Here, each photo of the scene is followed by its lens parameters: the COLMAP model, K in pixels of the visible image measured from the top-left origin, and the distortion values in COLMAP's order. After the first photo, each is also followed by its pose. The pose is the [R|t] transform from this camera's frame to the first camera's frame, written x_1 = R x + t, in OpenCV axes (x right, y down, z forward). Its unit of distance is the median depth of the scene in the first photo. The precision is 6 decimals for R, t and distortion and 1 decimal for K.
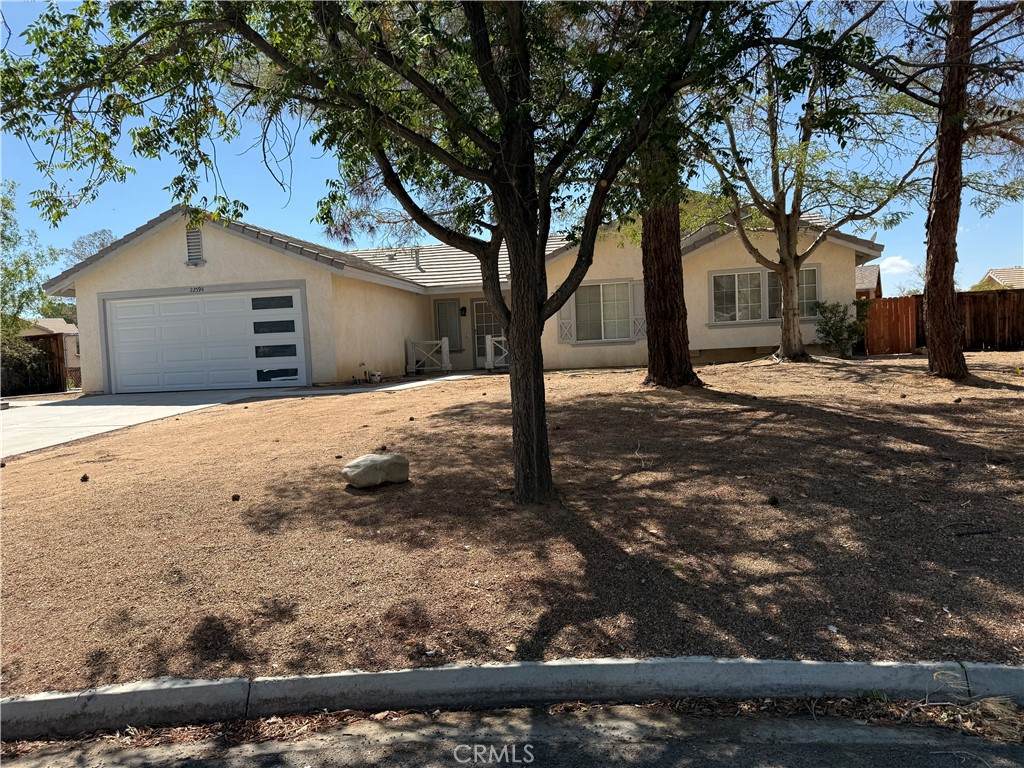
lens RADIAL K [[720.6, 0, 512.0], [0, 720.6, 384.0], [0, 0, 1]] dist [0.072348, -0.003132]
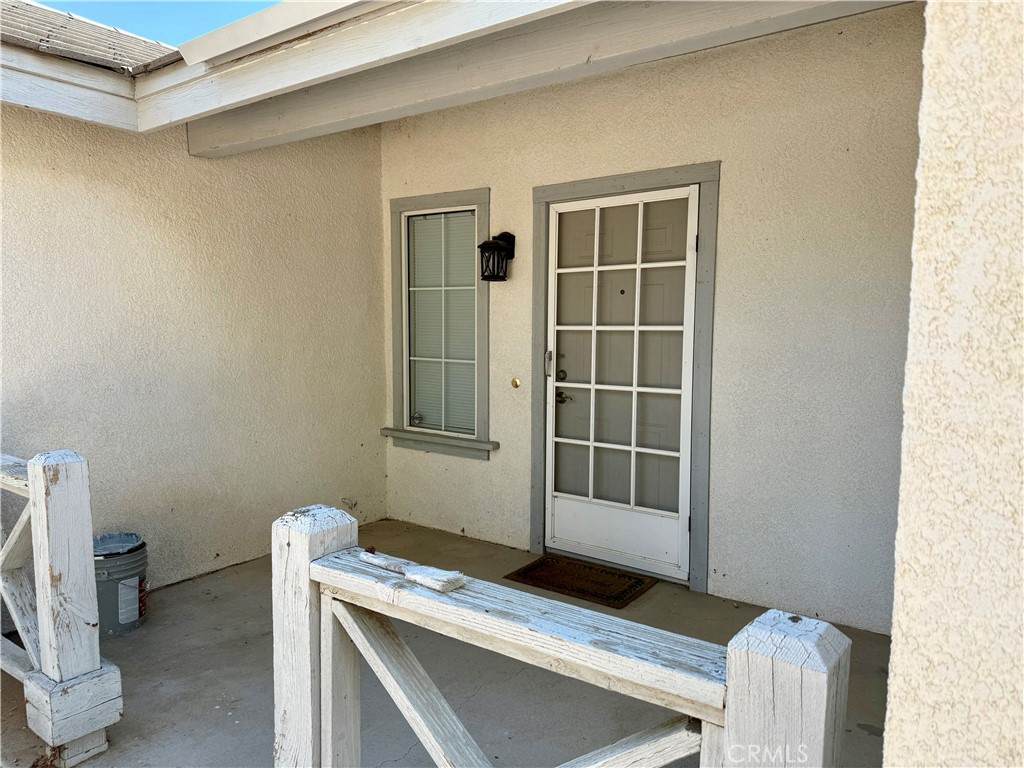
lens RADIAL K [[720.6, 0, 512.0], [0, 720.6, 384.0], [0, 0, 1]] dist [0.072348, -0.003132]
pose [[0.893084, 0.087325, -0.441333, 0.028080], [-0.059578, 0.995298, 0.076374, -0.088761], [0.445927, -0.041914, 0.894088, 0.902450]]
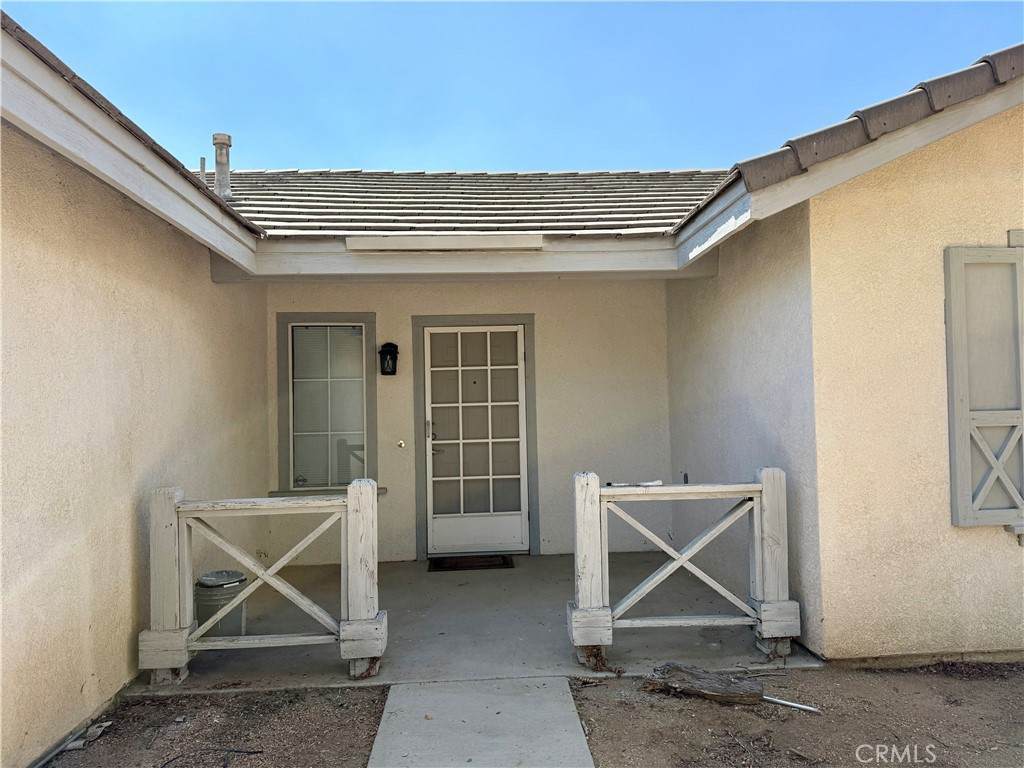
lens RADIAL K [[720.6, 0, 512.0], [0, 720.6, 384.0], [0, 0, 1]] dist [0.072348, -0.003132]
pose [[0.965314, 0.030912, 0.259256, -0.103067], [-0.009959, 0.996603, -0.081747, -0.073468], [-0.260902, 0.076329, 0.962343, 0.775643]]
